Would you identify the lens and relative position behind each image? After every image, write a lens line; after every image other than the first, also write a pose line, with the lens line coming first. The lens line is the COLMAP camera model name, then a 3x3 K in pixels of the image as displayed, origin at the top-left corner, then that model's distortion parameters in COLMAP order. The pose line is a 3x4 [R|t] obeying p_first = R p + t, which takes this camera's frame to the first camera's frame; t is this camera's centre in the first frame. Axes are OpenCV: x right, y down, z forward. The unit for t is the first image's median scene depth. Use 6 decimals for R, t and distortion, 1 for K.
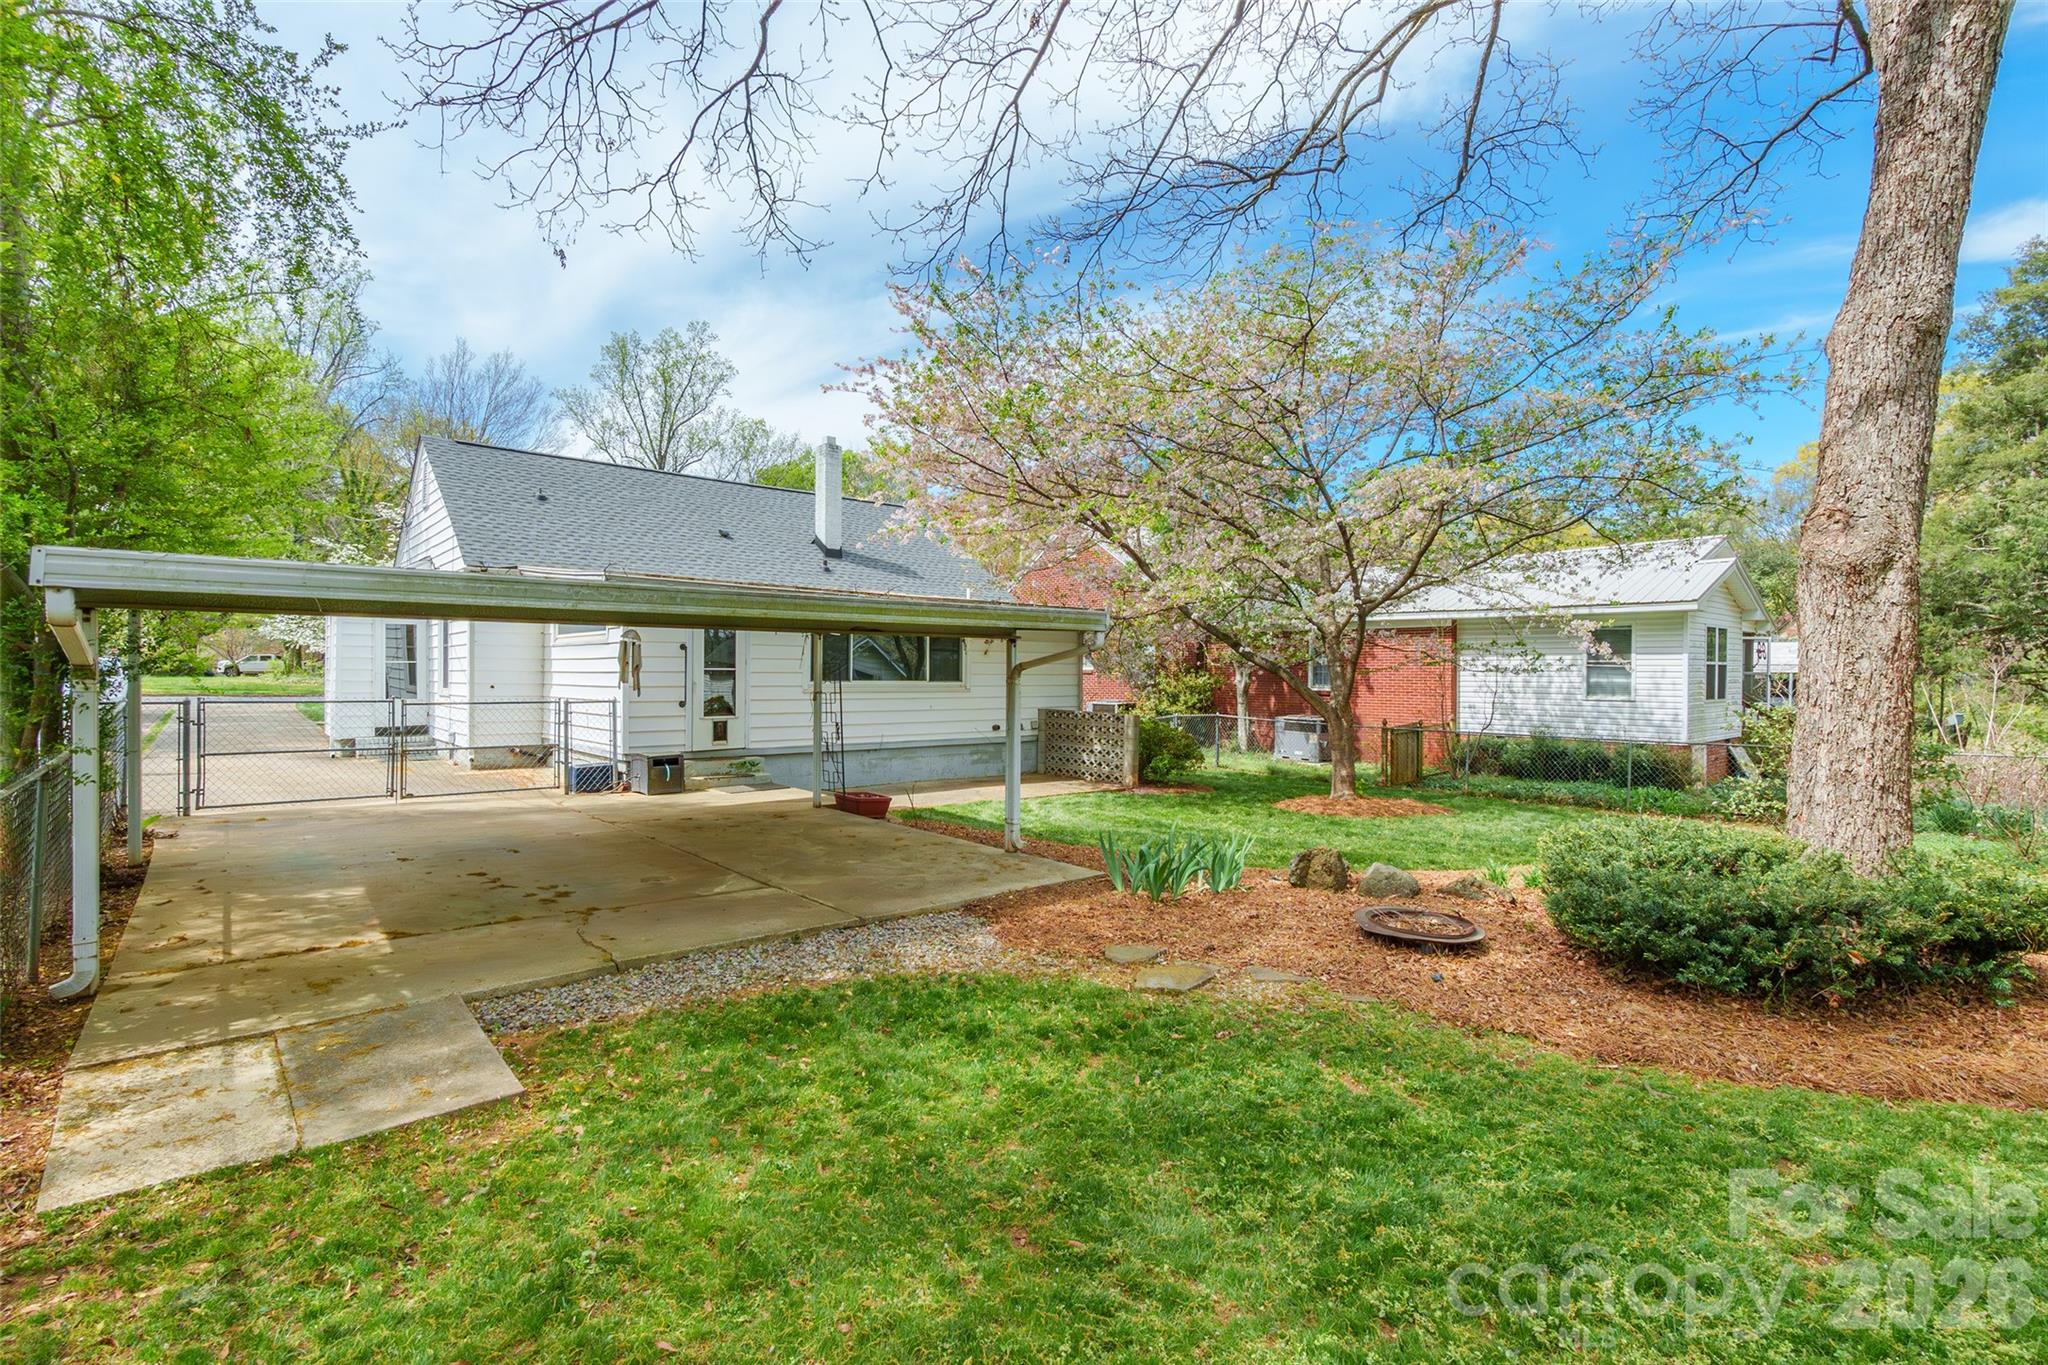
lens RADIAL K [[961.1, 0, 1035.7], [0, 961.1, 663.6], [0, 0, 1]] dist [-0.001178, 0.000145]
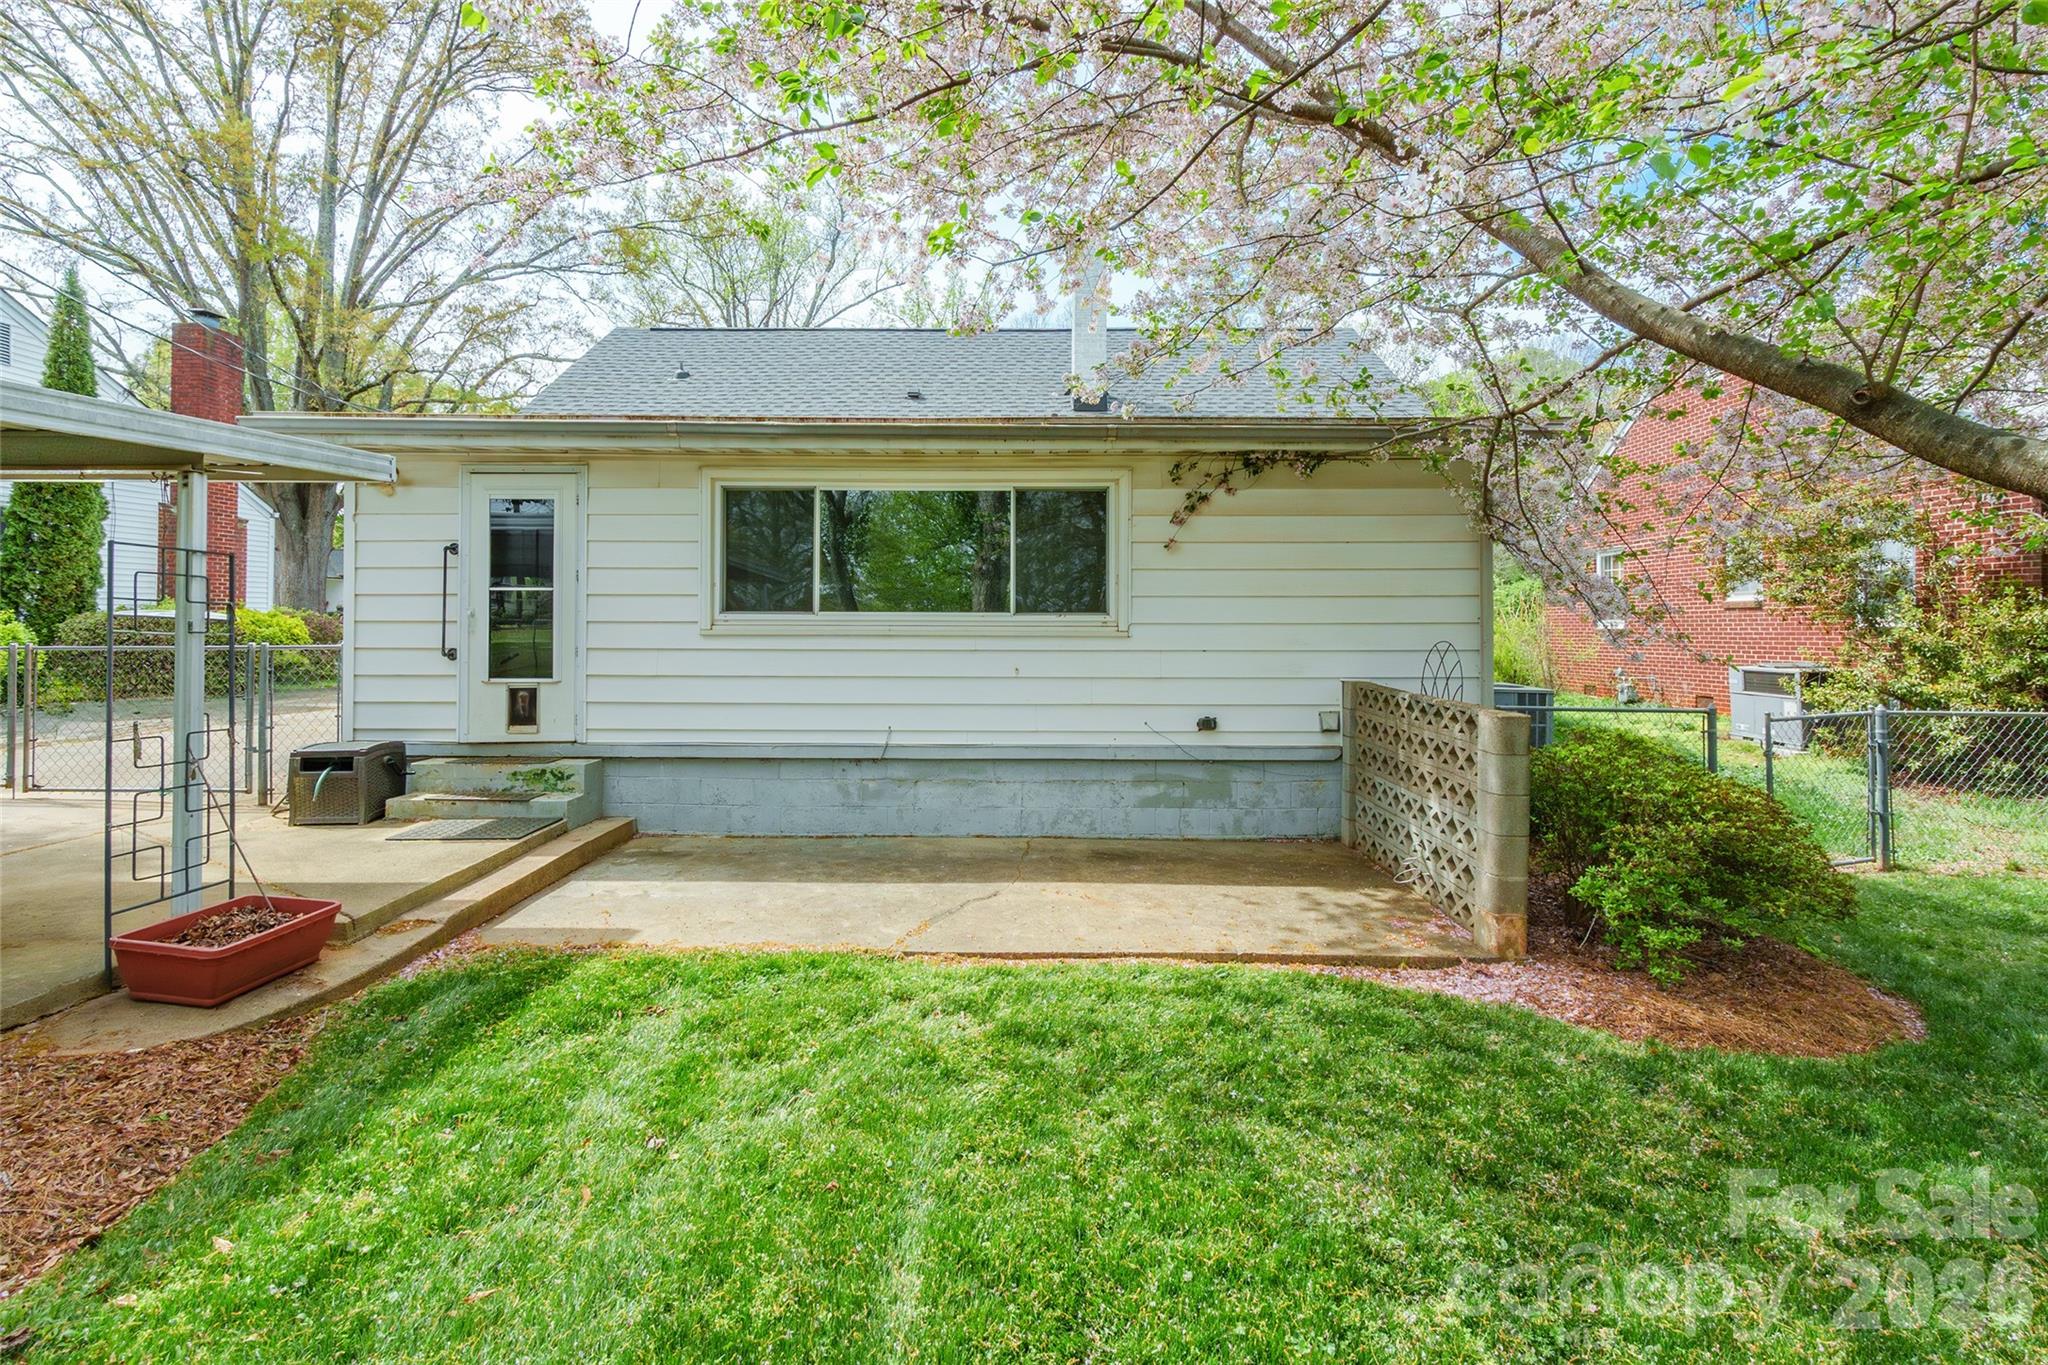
lens RADIAL K [[947.6, 0, 993.5], [0, 947.6, 643.7], [0, 0, 1]] dist [-0.003480, -0.000321]
pose [[0.736932, 0.005497, -0.675945, 0.180903], [0.012019, 0.999702, 0.021233, 0.023945], [0.675860, -0.023771, 0.736646, 0.686117]]
